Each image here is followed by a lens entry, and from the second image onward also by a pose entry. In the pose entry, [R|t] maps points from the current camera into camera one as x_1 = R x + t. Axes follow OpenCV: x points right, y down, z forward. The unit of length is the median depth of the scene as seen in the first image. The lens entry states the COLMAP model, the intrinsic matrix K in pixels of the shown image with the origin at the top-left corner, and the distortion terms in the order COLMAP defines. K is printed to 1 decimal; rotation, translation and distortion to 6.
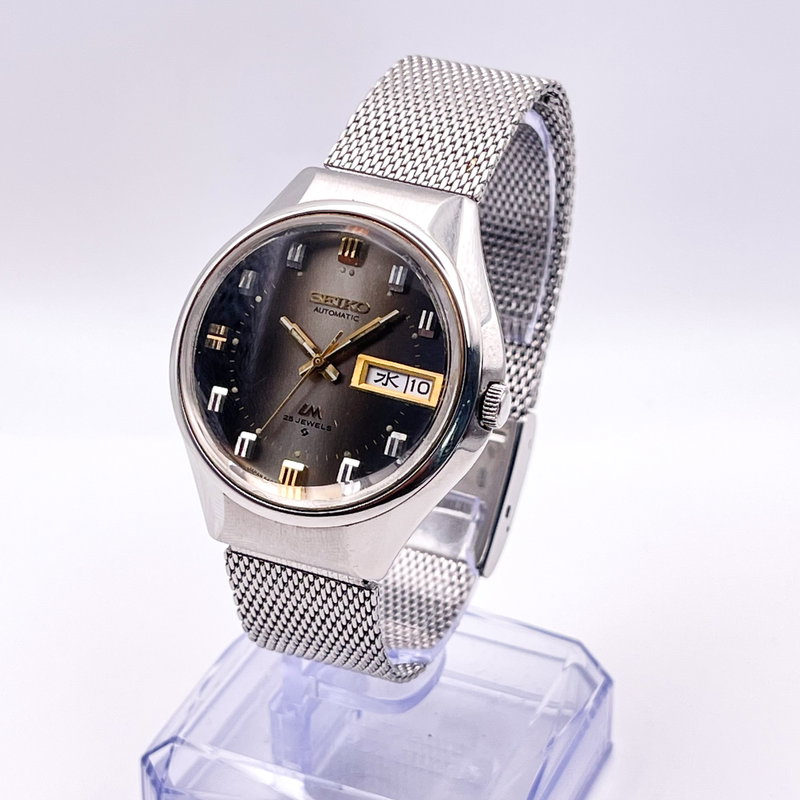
lens RADIAL K [[1927.1, 0, 400.0], [0, 1927.1, 400.0], [0, 0, 1]] dist [-0.035684, -0.508994]
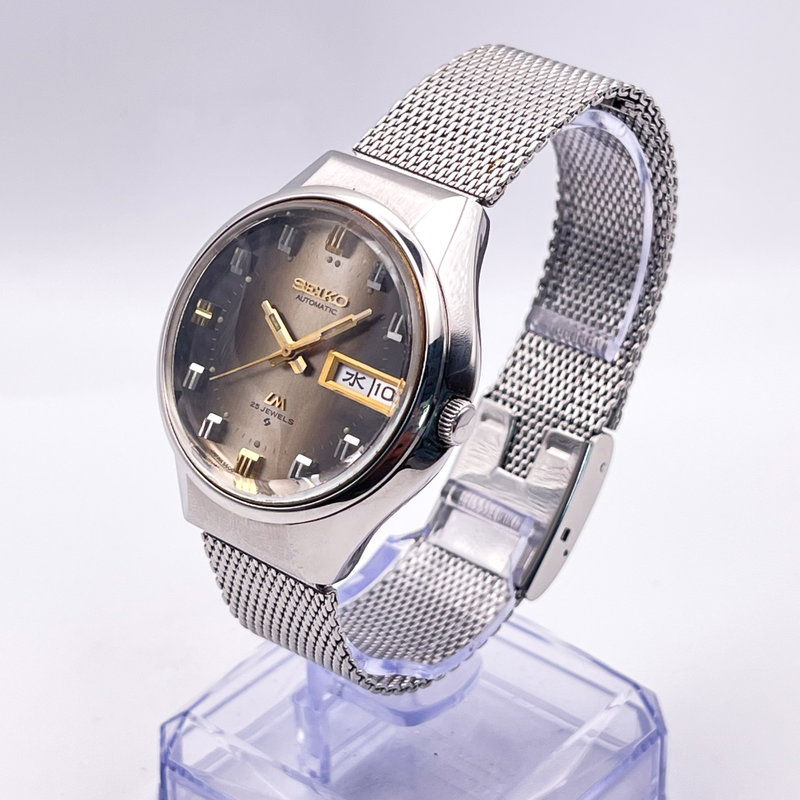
lens RADIAL K [[1941.8, 0, 400.0], [0, 1941.8, 400.0], [0, 0, 1]] dist [0.002514, -0.091576]
pose [[0.967577, 0.133099, -0.214663, 0.211132], [-0.130197, 0.991102, 0.027665, -0.028431], [0.216435, 0.001181, 0.976296, 0.062072]]
